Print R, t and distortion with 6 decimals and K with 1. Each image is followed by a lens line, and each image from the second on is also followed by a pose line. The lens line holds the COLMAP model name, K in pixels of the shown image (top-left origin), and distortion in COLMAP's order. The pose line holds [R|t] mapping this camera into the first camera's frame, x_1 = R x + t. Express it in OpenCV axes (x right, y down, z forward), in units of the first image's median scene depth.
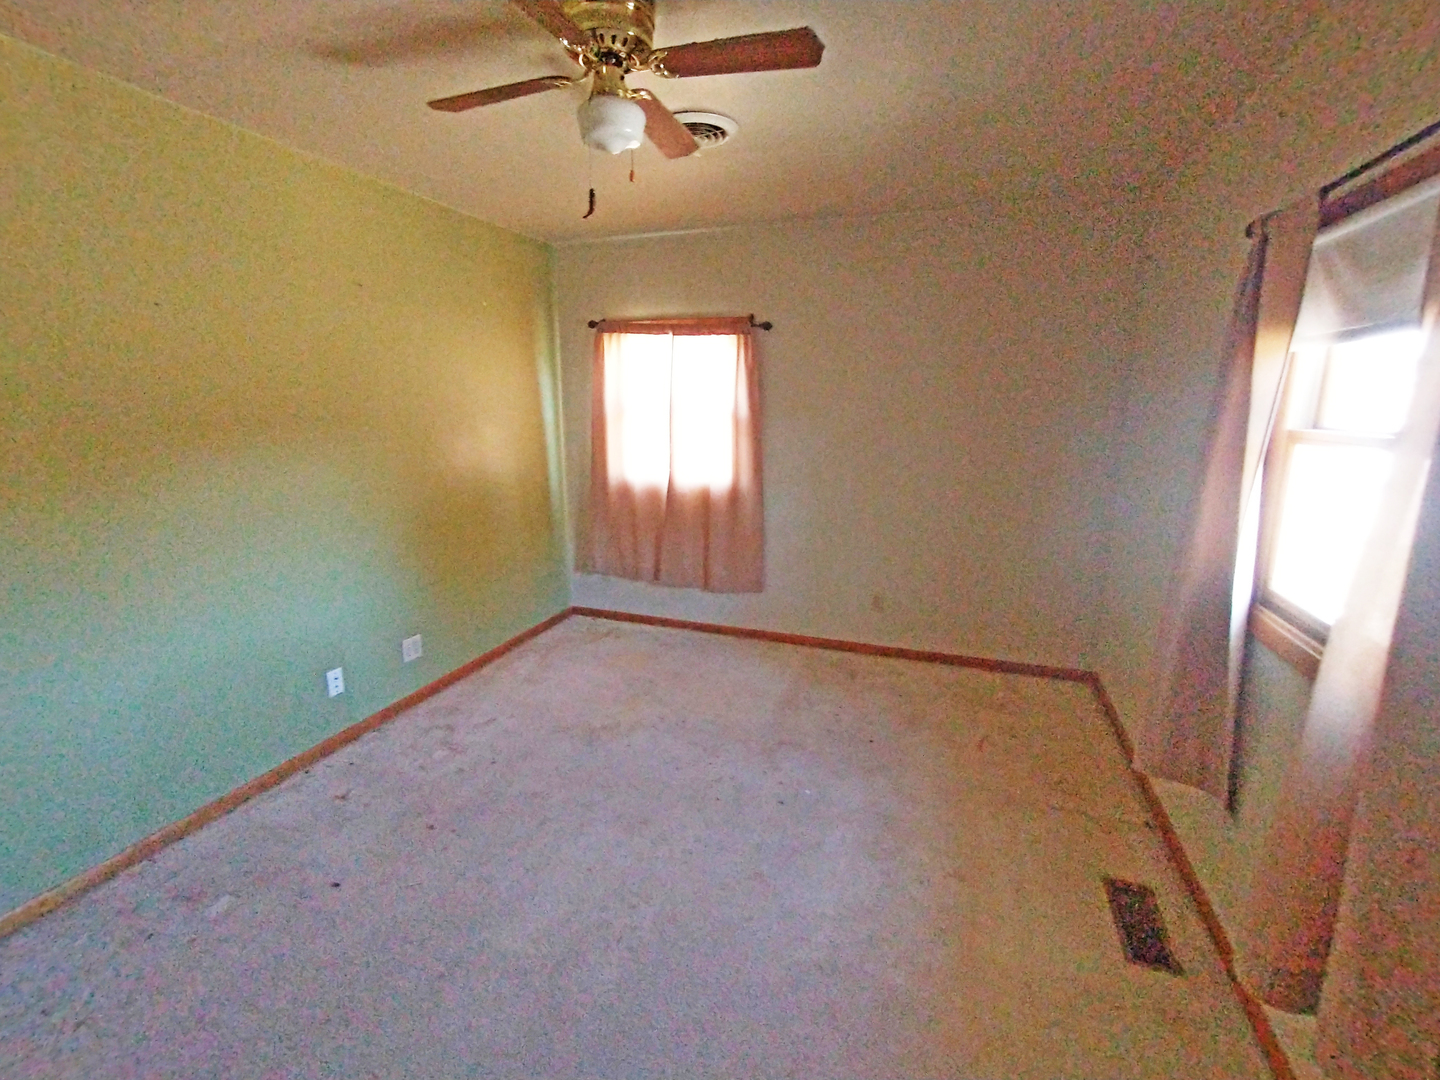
lens RADIAL K [[641.5, 0, 716.6], [0, 641.5, 541.4], [0, 0, 1]] dist [-0.000398, 0.000217]
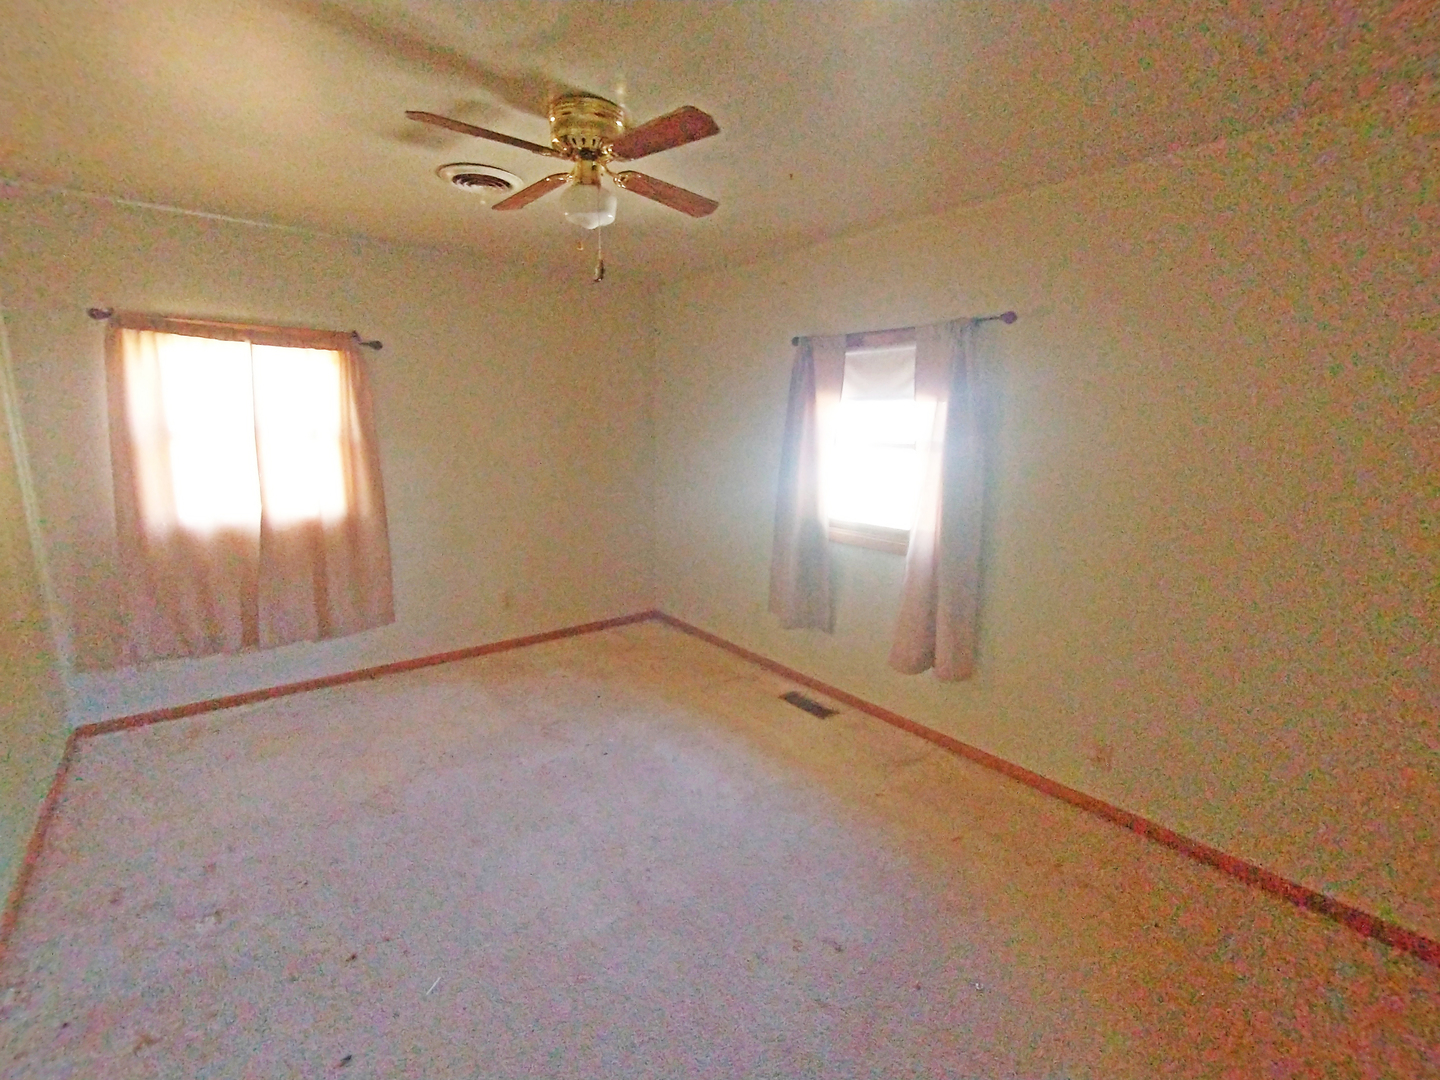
lens RADIAL K [[650.4, 0, 715.4], [0, 650.4, 526.1], [0, 0, 1]] dist [-0.001011, 0.000439]
pose [[0.526087, -0.133935, 0.839818, -0.483109], [0.176043, 0.983282, 0.046536, -0.021608], [-0.832010, 0.123362, 0.540871, 0.073118]]
